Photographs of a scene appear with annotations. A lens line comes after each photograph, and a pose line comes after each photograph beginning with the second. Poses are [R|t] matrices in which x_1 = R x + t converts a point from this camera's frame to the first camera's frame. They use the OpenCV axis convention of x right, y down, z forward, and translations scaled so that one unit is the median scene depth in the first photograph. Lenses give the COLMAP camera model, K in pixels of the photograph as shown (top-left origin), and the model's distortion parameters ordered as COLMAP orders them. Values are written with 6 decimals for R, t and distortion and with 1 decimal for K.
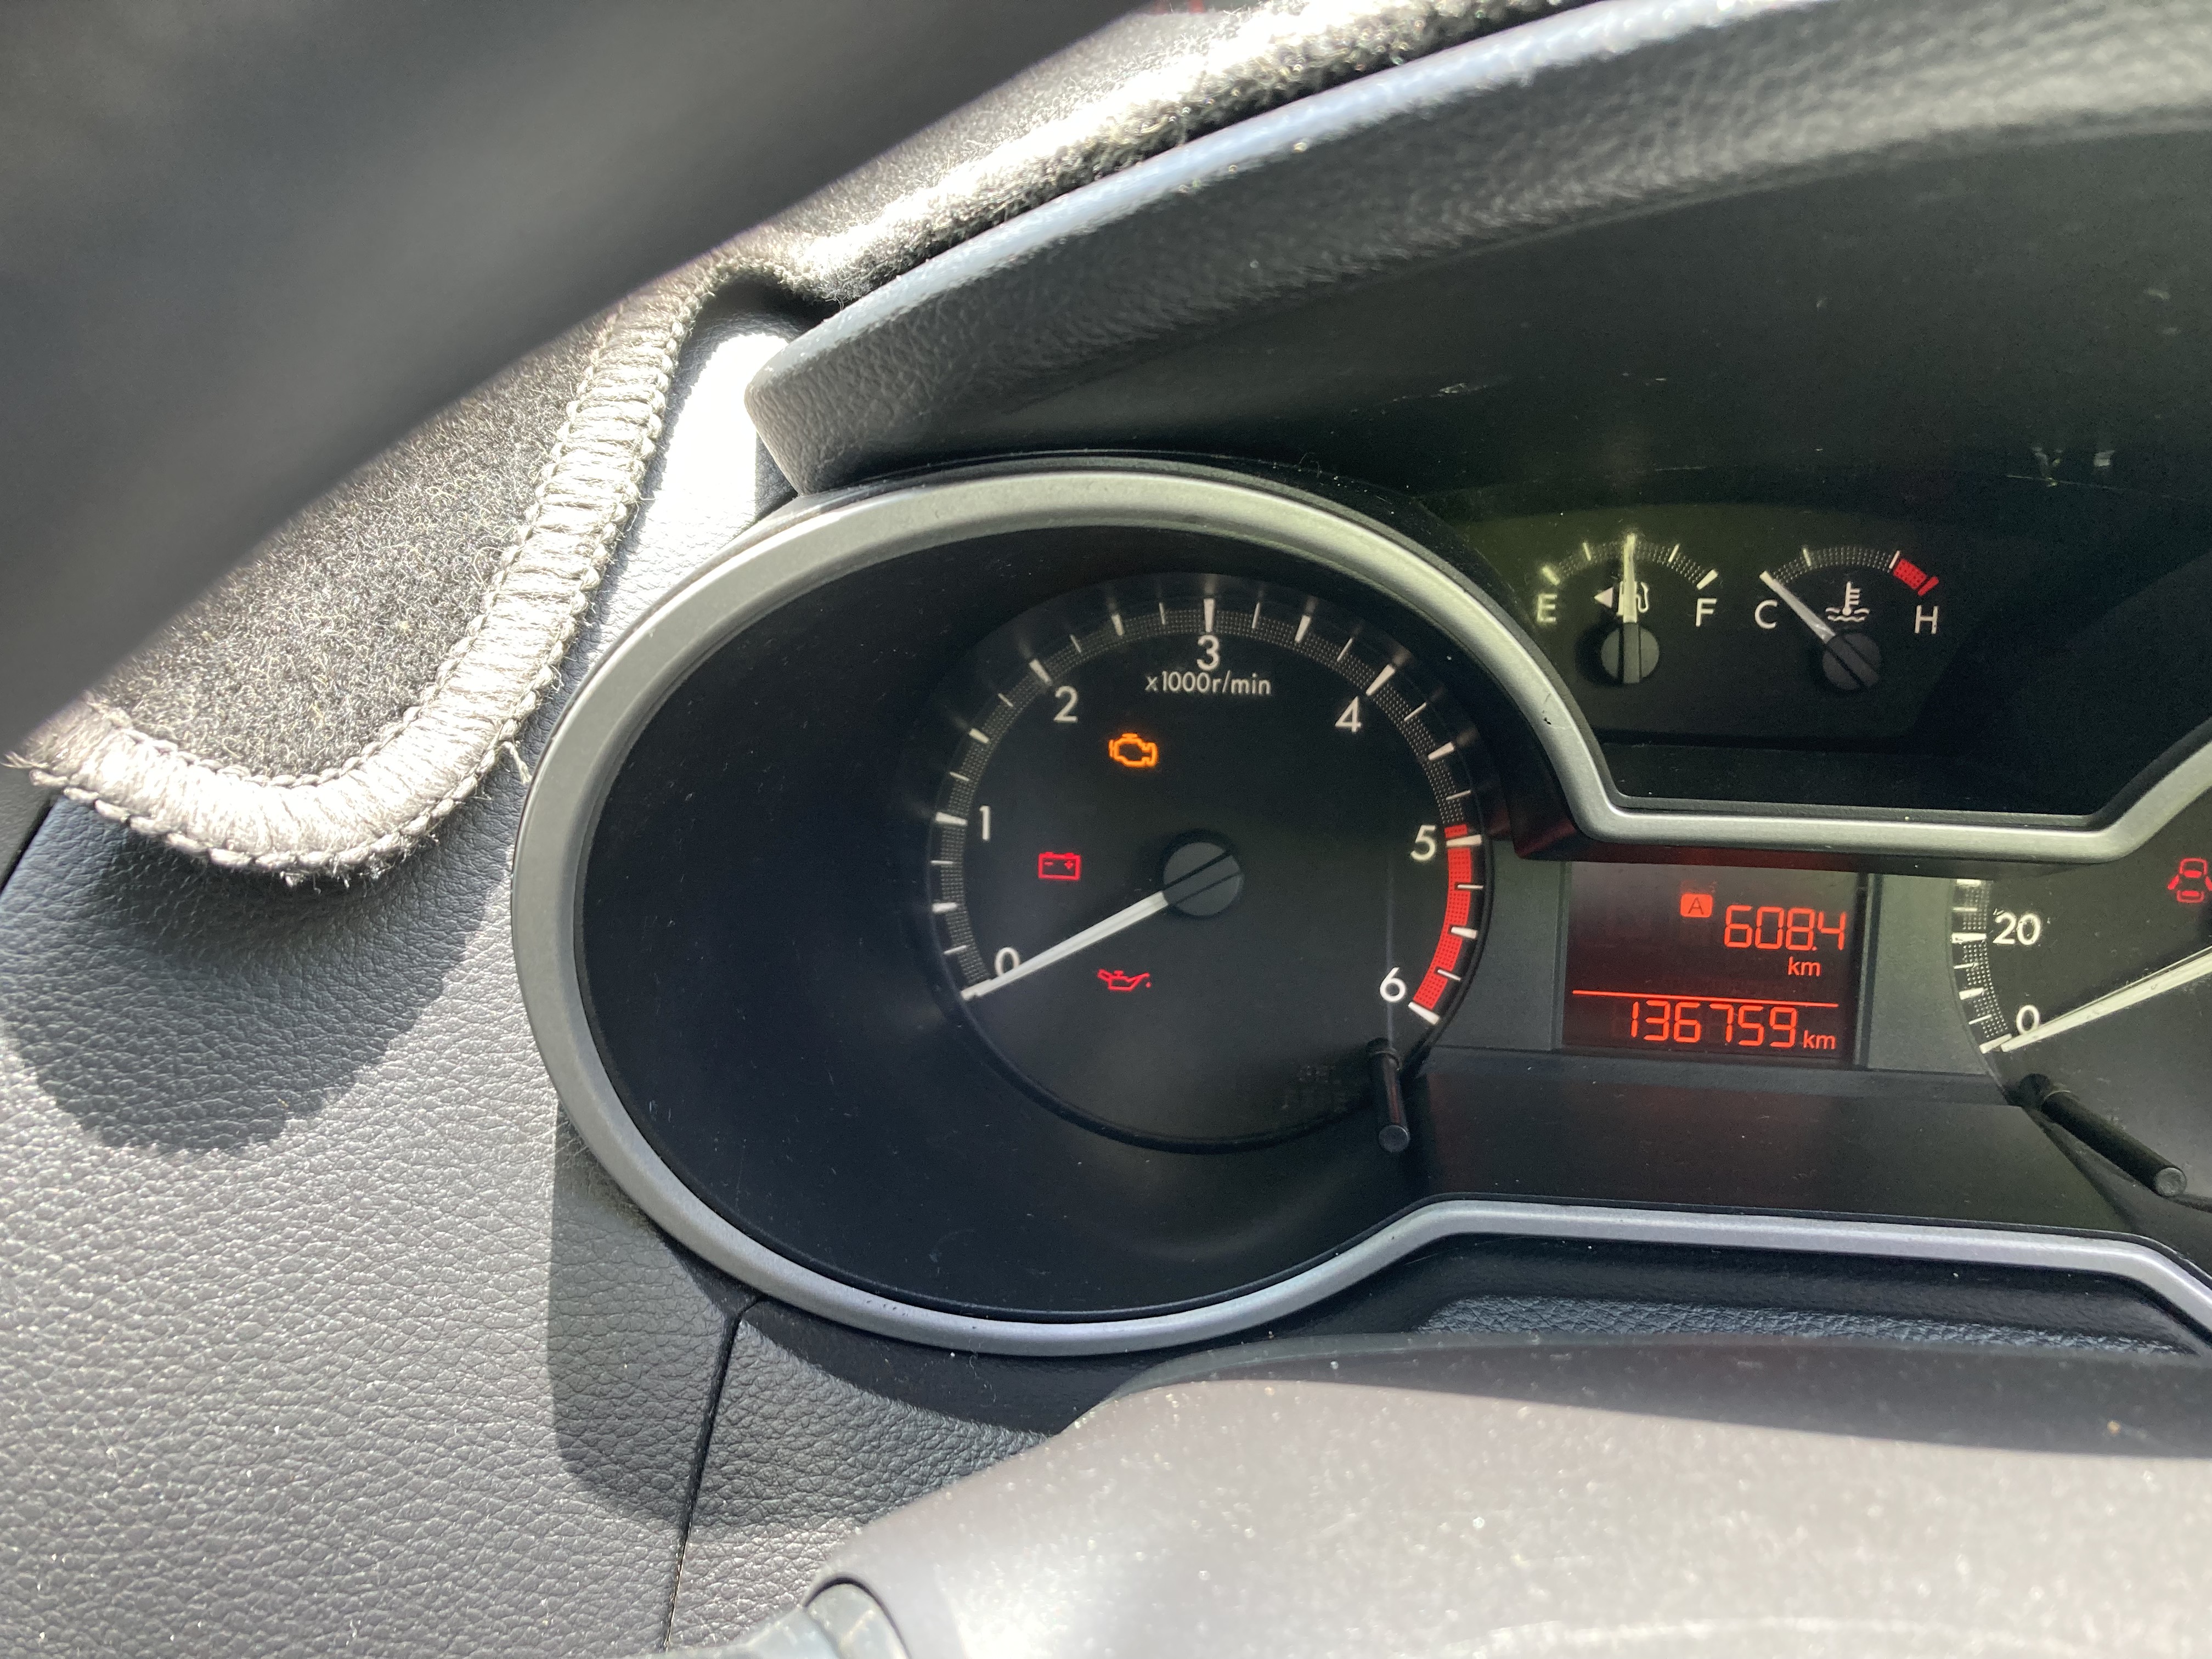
lens RADIAL K [[1803.8, 0, 1106.0], [0, 1803.8, 829.5], [0, 0, 1]] dist [-0.036990, -0.003290]
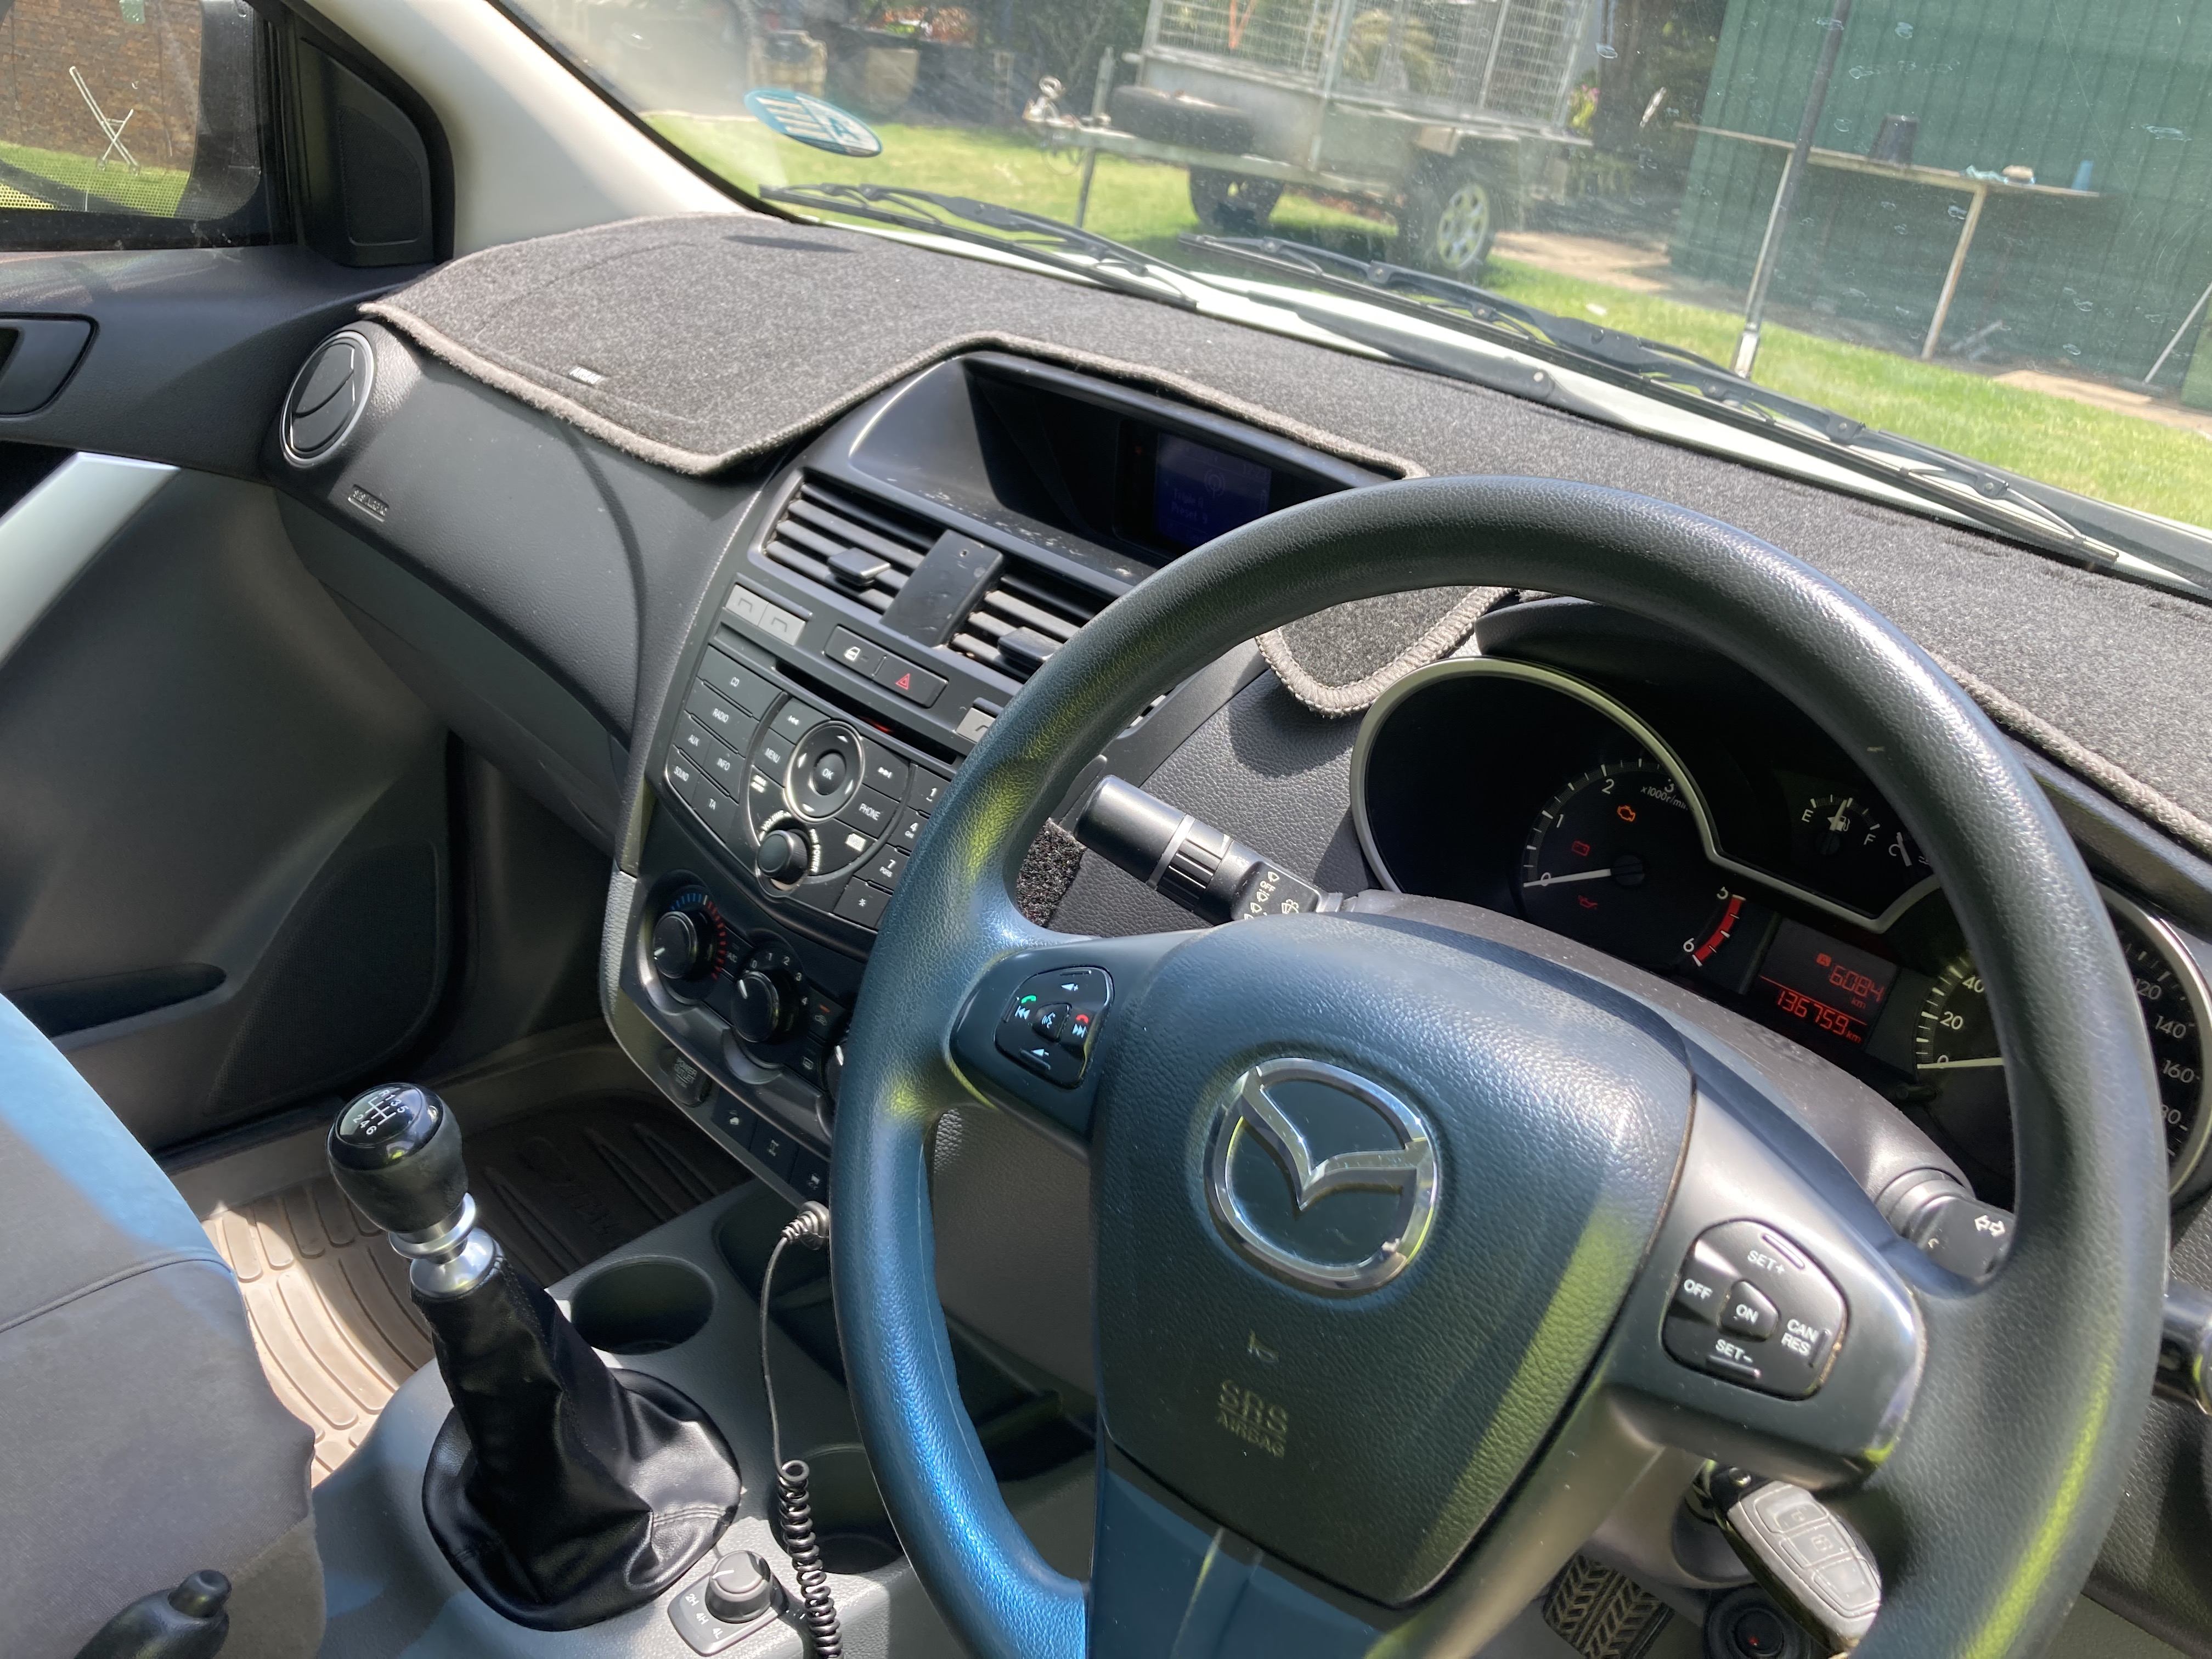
lens RADIAL K [[1803.8, 0, 1106.0], [0, 1803.8, 829.5], [0, 0, 1]] dist [-0.036990, -0.003290]
pose [[0.765704, 0.349266, -0.540102, 1.077606], [-0.407867, 0.912961, 0.012147, 0.315684], [0.497335, 0.210989, 0.841512, -1.867034]]
